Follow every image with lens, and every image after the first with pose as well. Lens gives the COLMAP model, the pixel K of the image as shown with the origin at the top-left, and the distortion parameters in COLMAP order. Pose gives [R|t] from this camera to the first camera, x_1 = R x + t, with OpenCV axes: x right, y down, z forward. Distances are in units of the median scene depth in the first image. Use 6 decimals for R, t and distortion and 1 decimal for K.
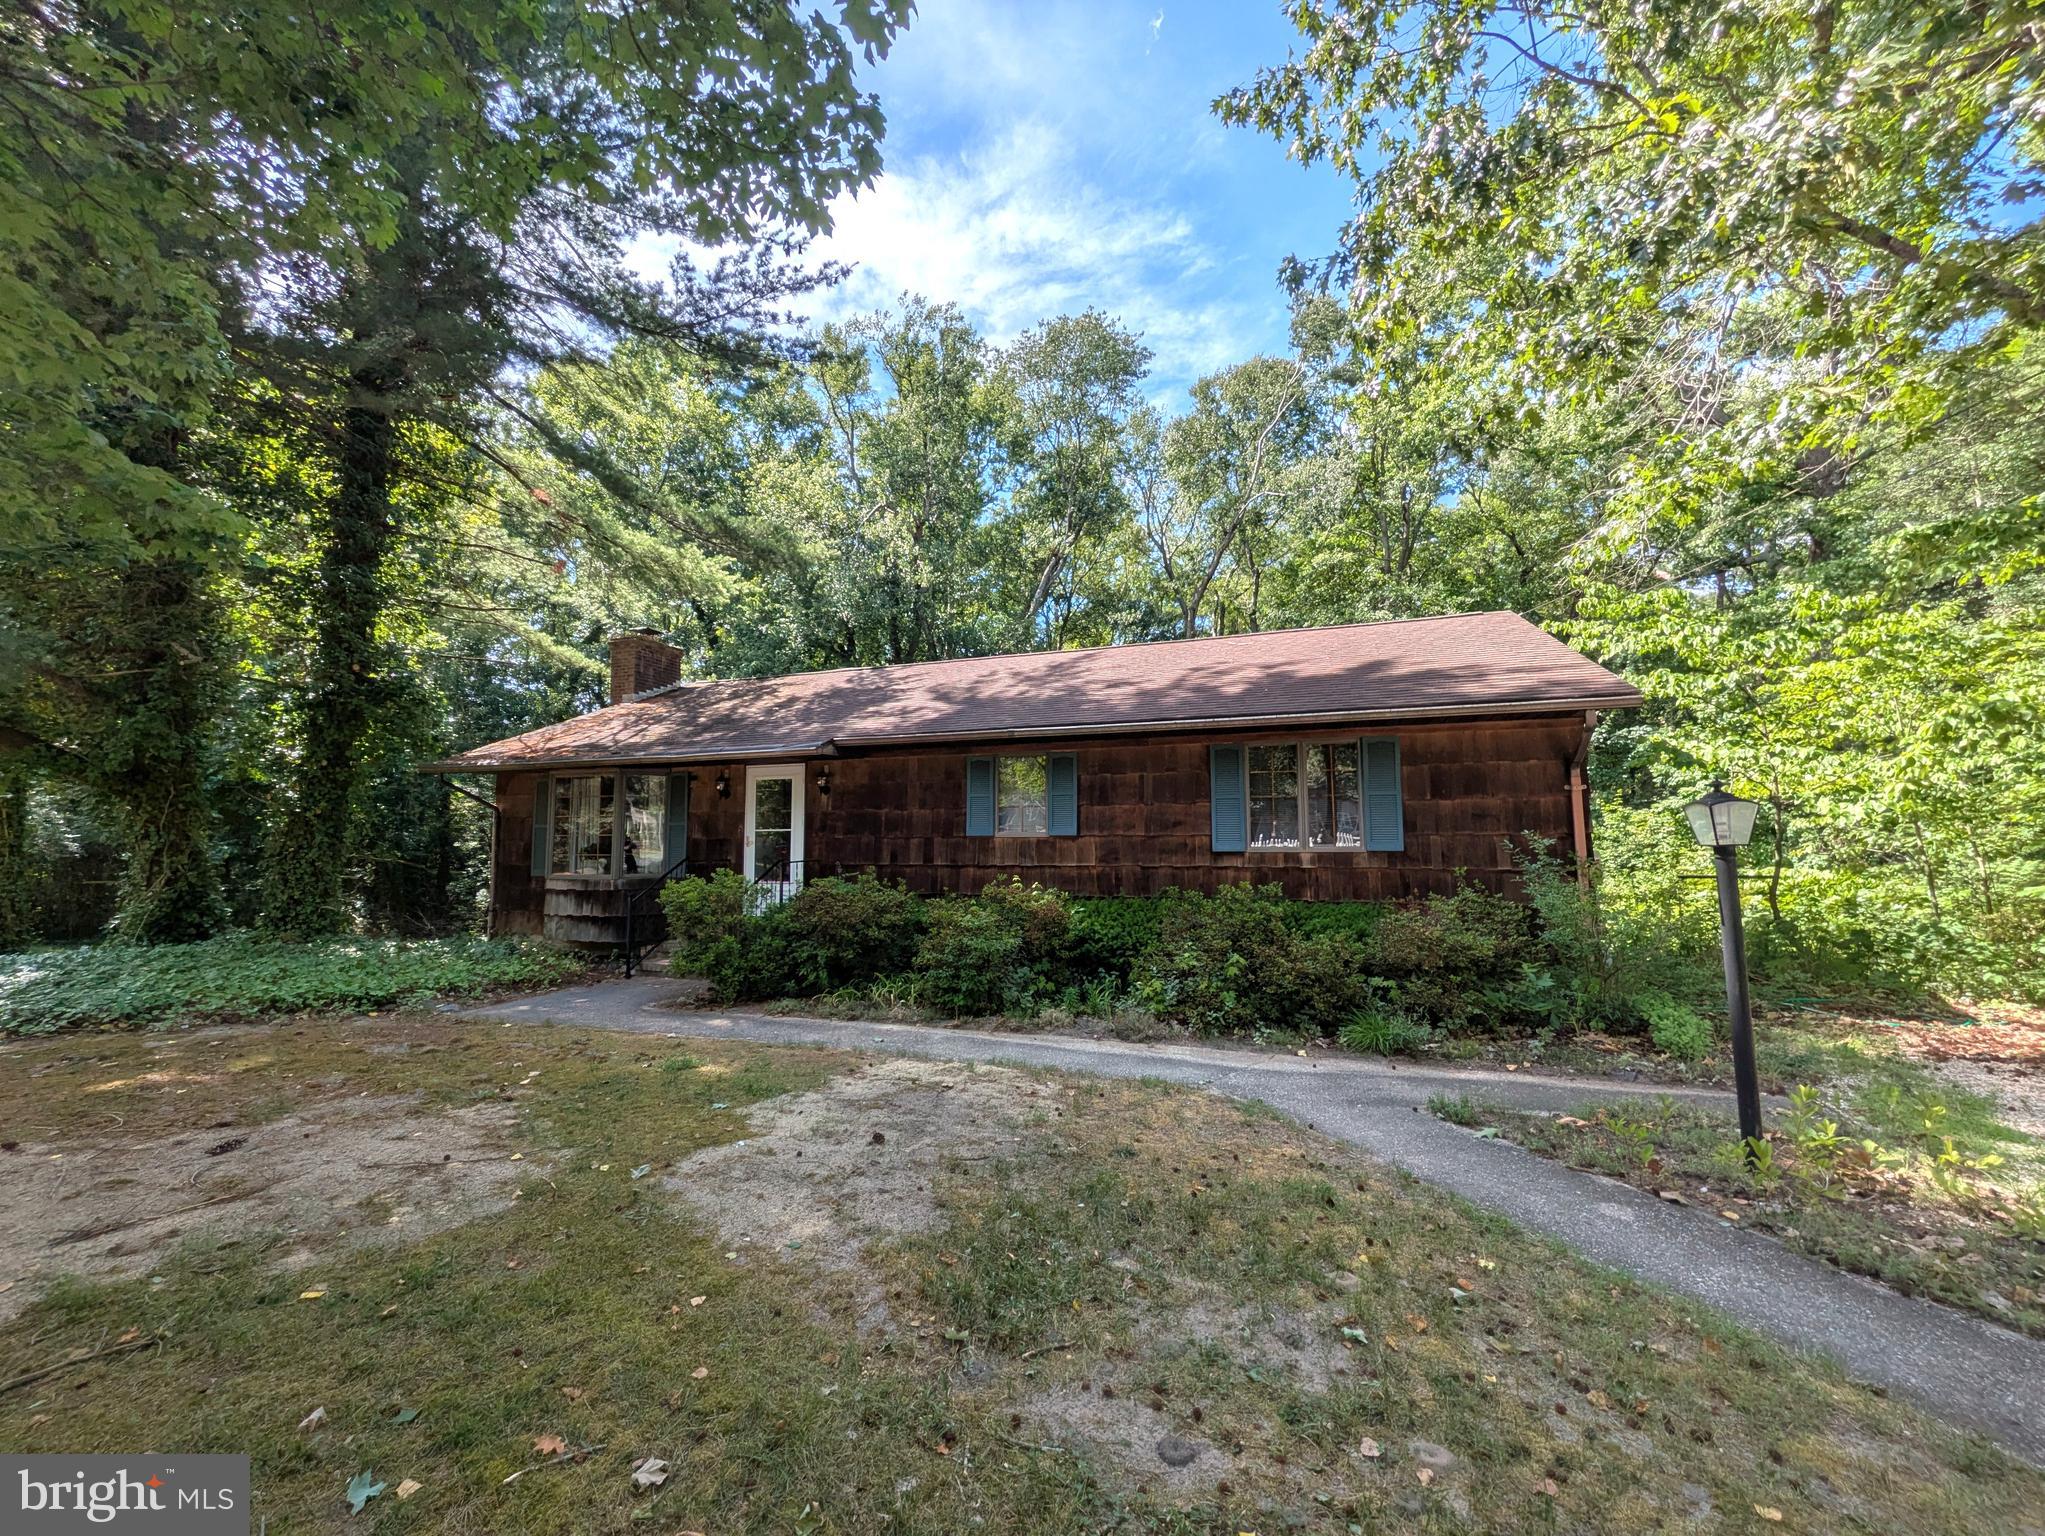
lens RADIAL K [[807.9, 0, 1031.4], [0, 807.9, 771.8], [0, 0, 1]] dist [0.001121, -0.000270]
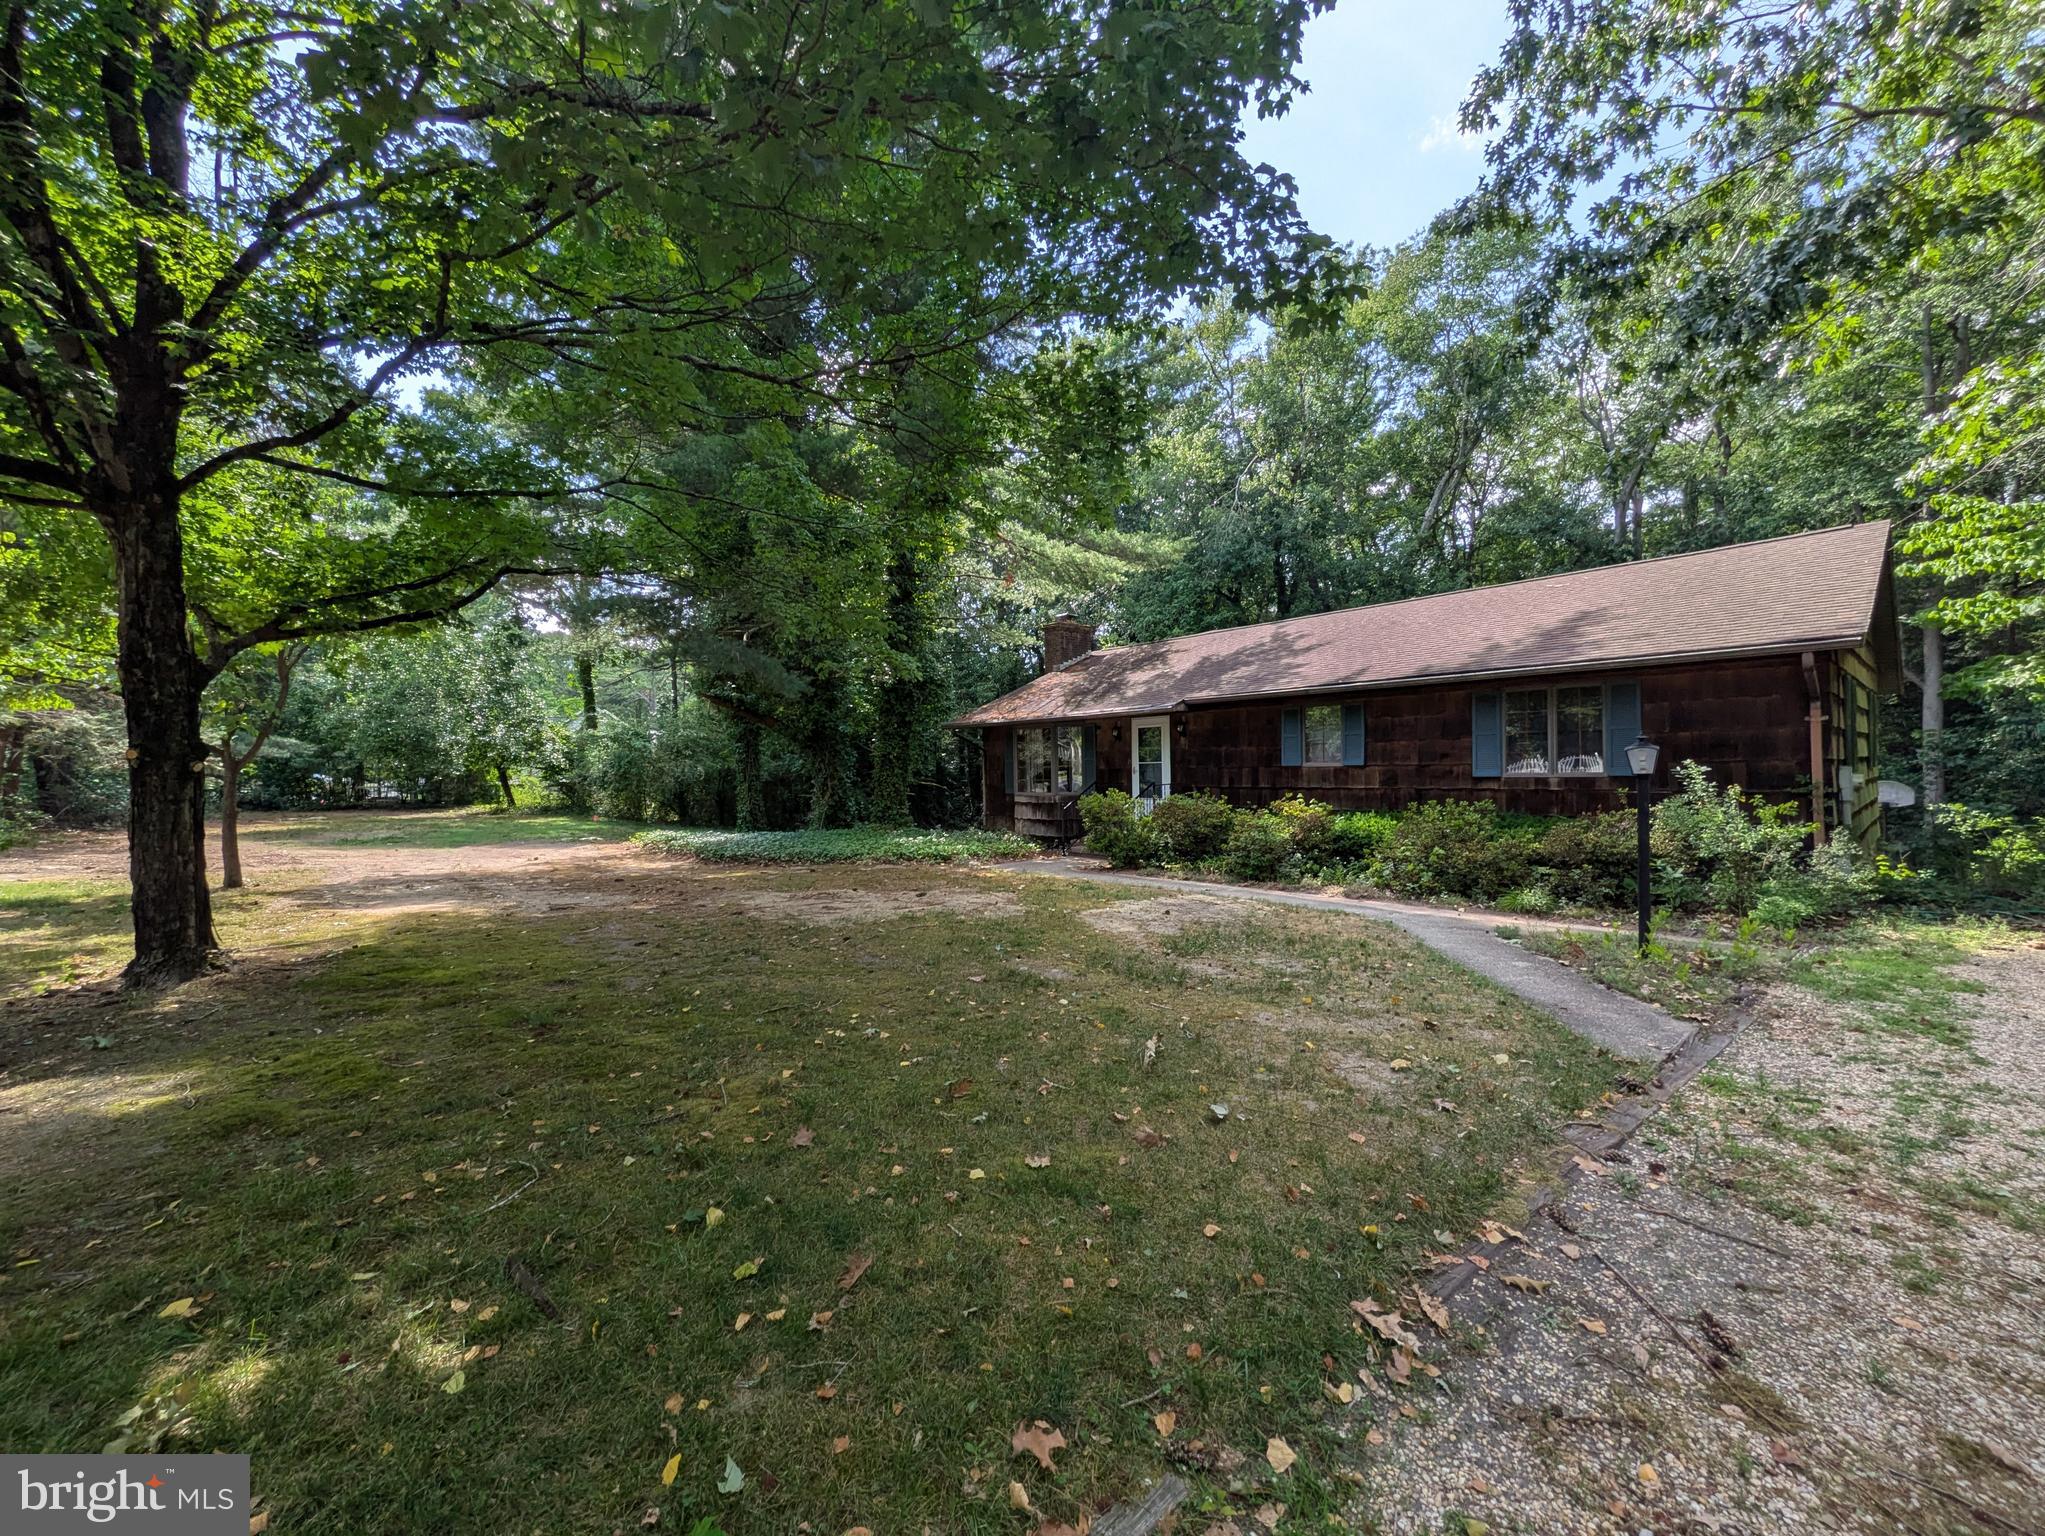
lens RADIAL K [[807.9, 0, 1031.4], [0, 807.9, 771.8], [0, 0, 1]] dist [0.001121, -0.000270]
pose [[0.875806, -0.006212, -0.482623, 0.239245], [0.051176, 0.995476, 0.080054, -0.047408], [0.479942, -0.094810, 0.872162, -0.451959]]
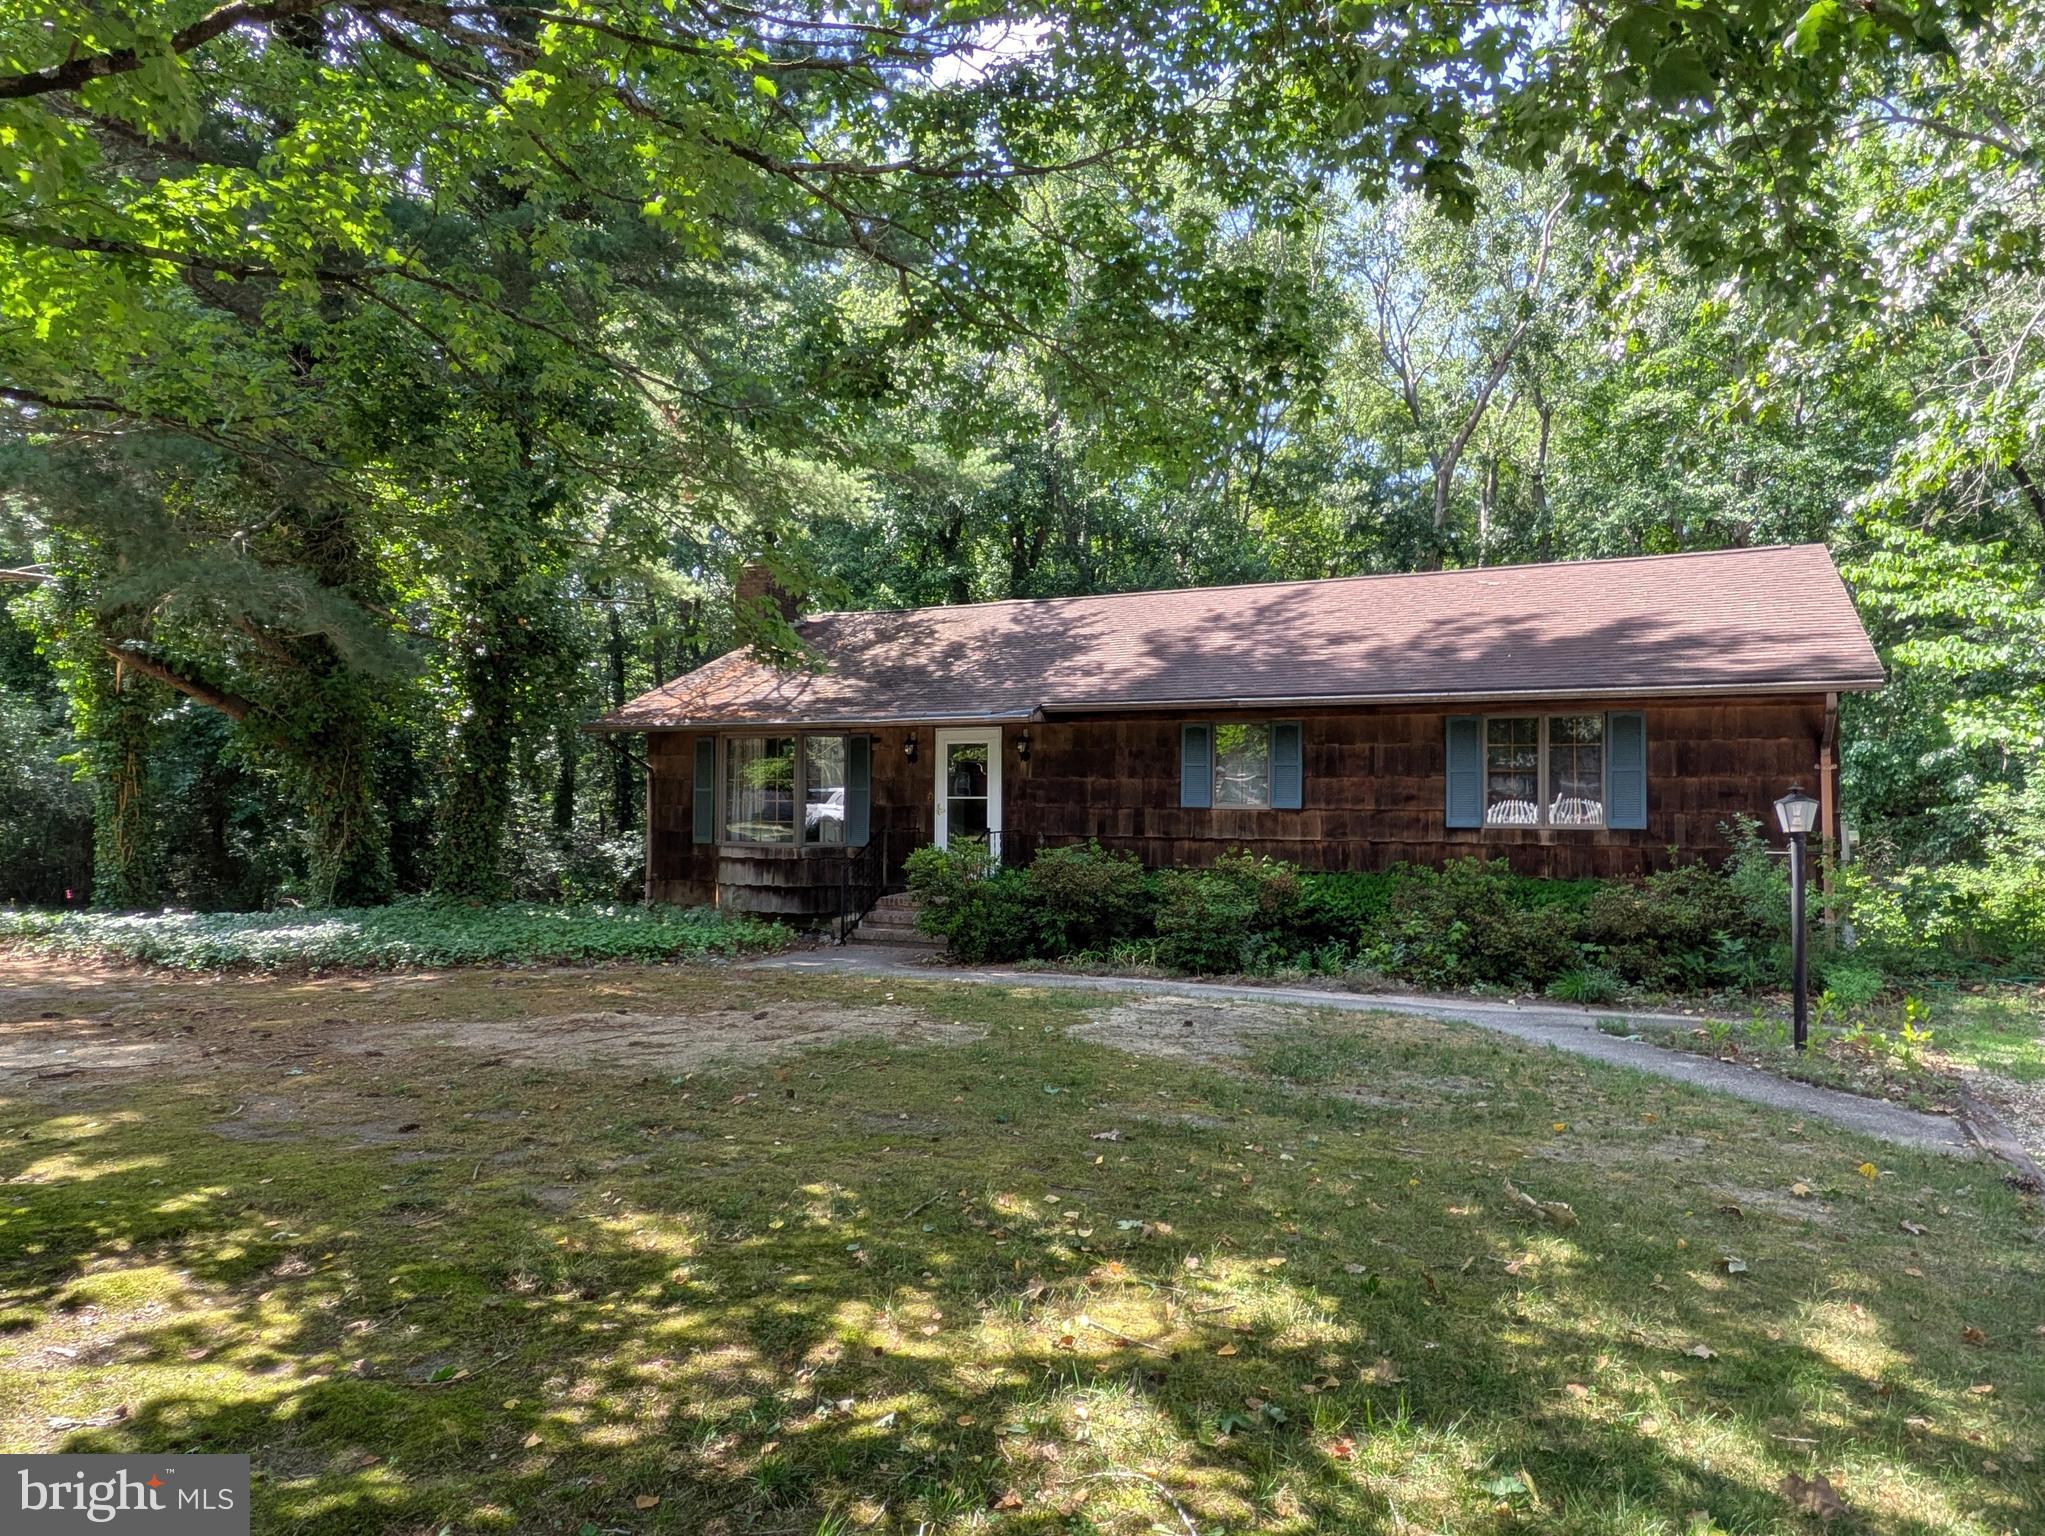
lens RADIAL K [[1302.7, 0, 1022.5], [0, 1302.7, 768.0], [0, 0, 1]] dist [0.004118, -0.000082]
pose [[0.992941, 0.006342, -0.118436, -0.096860], [0.001098, 0.998035, 0.062646, -0.071575], [0.118601, -0.062334, 0.990984, -0.615722]]
